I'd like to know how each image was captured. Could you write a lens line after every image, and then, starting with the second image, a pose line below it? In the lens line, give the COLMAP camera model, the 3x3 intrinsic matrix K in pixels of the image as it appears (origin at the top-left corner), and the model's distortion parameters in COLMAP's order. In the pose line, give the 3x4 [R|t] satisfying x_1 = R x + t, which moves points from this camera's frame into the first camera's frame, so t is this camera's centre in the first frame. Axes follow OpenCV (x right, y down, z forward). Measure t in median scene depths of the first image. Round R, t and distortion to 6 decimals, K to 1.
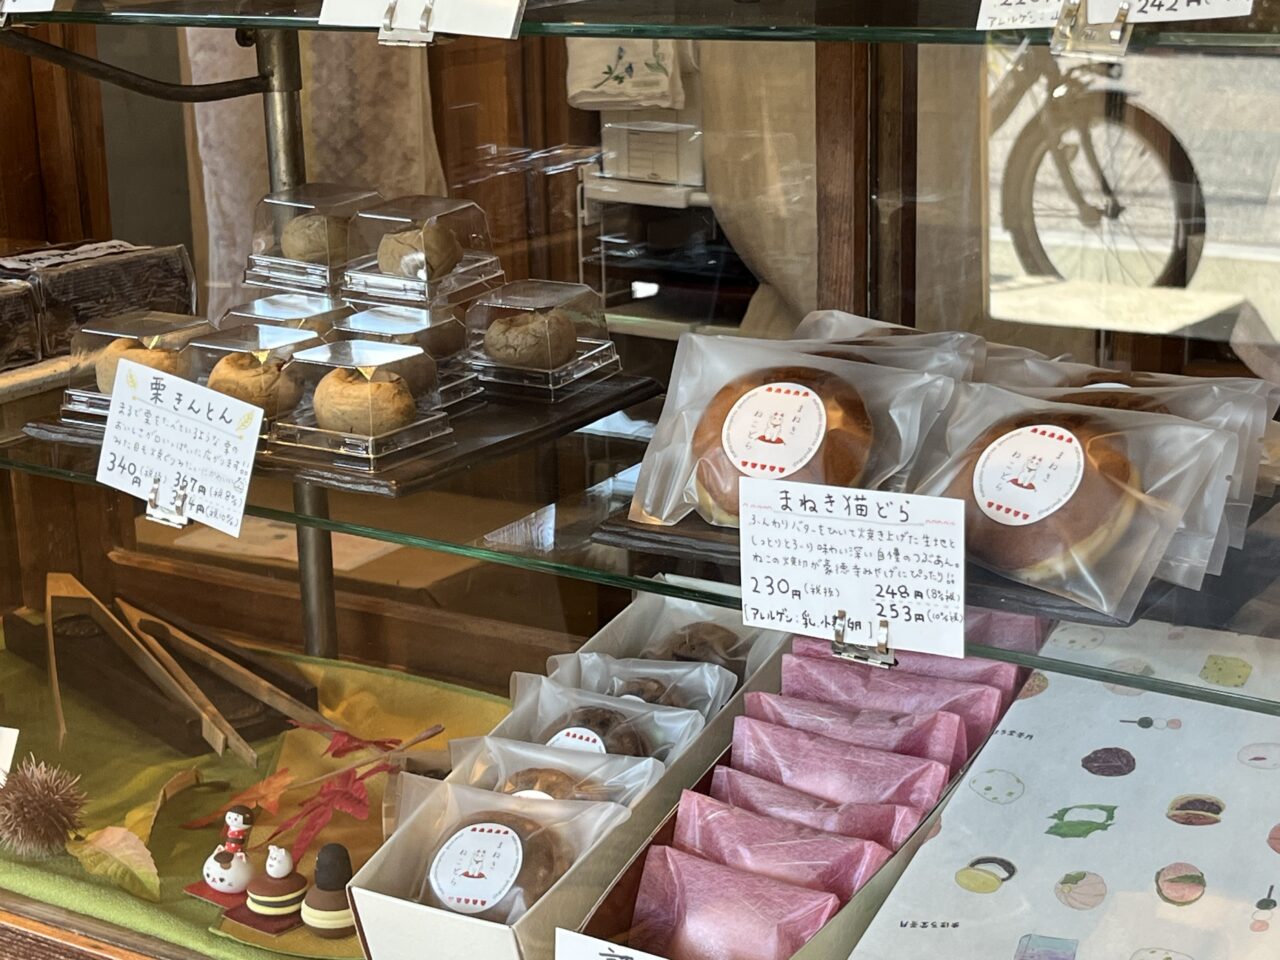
lens RADIAL K [[2266.7, 0, 641.0], [0, 2266.7, 477.7], [0, 0, 1]] dist [0.115914, 0.000000]
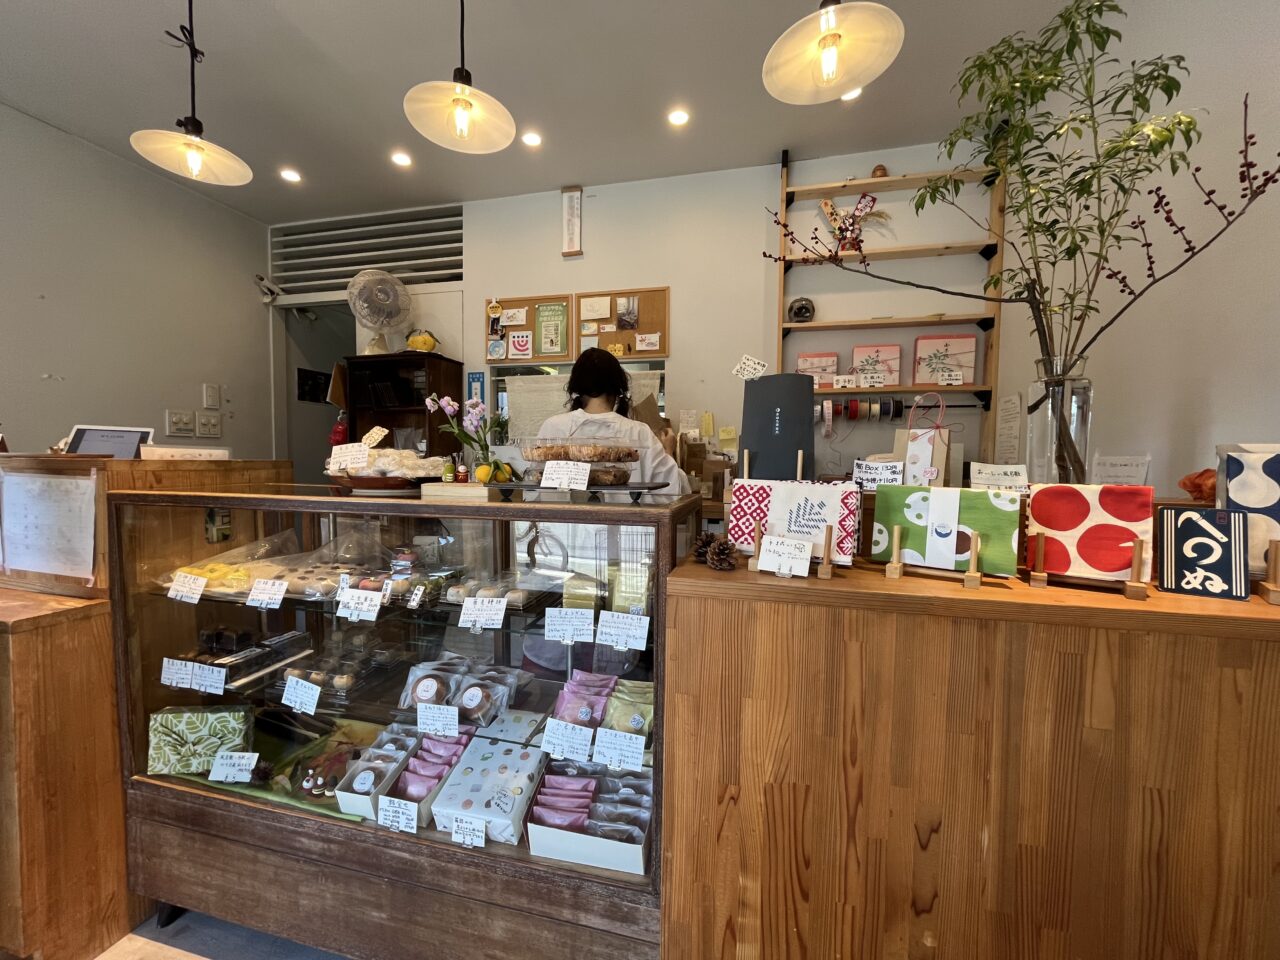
lens RADIAL K [[516.3, 0, 636.9], [0, 516.3, 482.0], [0, 0, 1]] dist [-0.002600, -0.000185]
pose [[0.943944, 0.017380, 0.329647, 0.104583], [0.051104, 0.978880, -0.197945, -0.208444], [-0.326126, 0.203695, 0.923120, -0.347094]]
